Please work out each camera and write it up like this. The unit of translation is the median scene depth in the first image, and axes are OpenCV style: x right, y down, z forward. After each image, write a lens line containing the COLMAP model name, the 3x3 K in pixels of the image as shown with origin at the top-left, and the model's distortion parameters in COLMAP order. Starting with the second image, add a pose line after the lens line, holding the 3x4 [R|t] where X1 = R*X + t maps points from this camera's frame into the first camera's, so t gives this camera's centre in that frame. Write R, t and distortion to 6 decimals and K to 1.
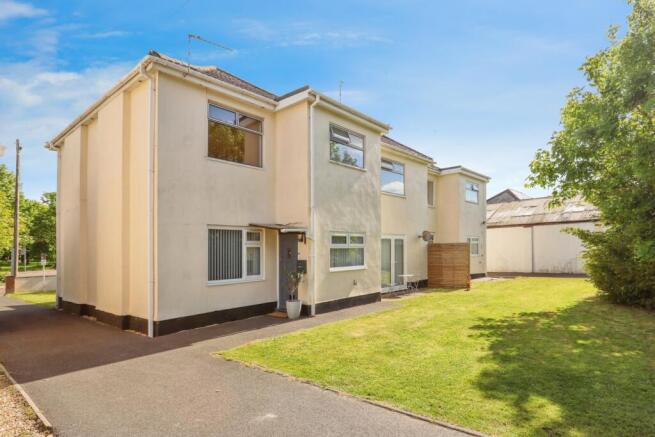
lens RADIAL K [[362.8, 0, 327.5], [0, 362.8, 203.4], [0, 0, 1]] dist [-0.000112, 0.000029]
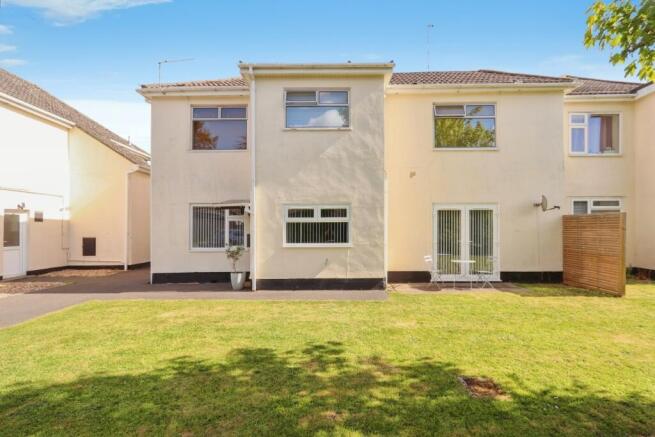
lens RADIAL K [[300.4, 0, 316.3], [0, 300.4, 193.8], [0, 0, 1]] dist [-0.003640, -0.000344]
pose [[0.653474, -0.065895, -0.754075, 0.614904], [0.091987, 0.995734, -0.007298, 0.059538], [0.751339, -0.064596, 0.656748, 0.525995]]
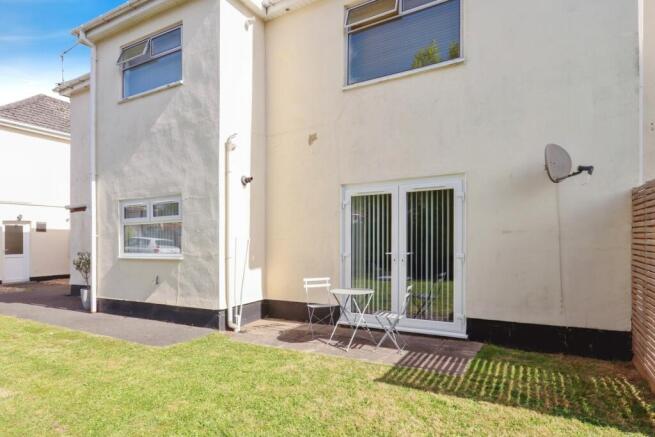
lens RADIAL K [[362.8, 0, 327.5], [0, 362.8, 203.4], [0, 0, 1]] dist [-0.000112, 0.000029]
pose [[0.216432, -0.077639, -0.973206, 0.738981], [0.141574, 0.988792, -0.047398, 0.162044], [0.965978, -0.127522, 0.224998, 1.166936]]
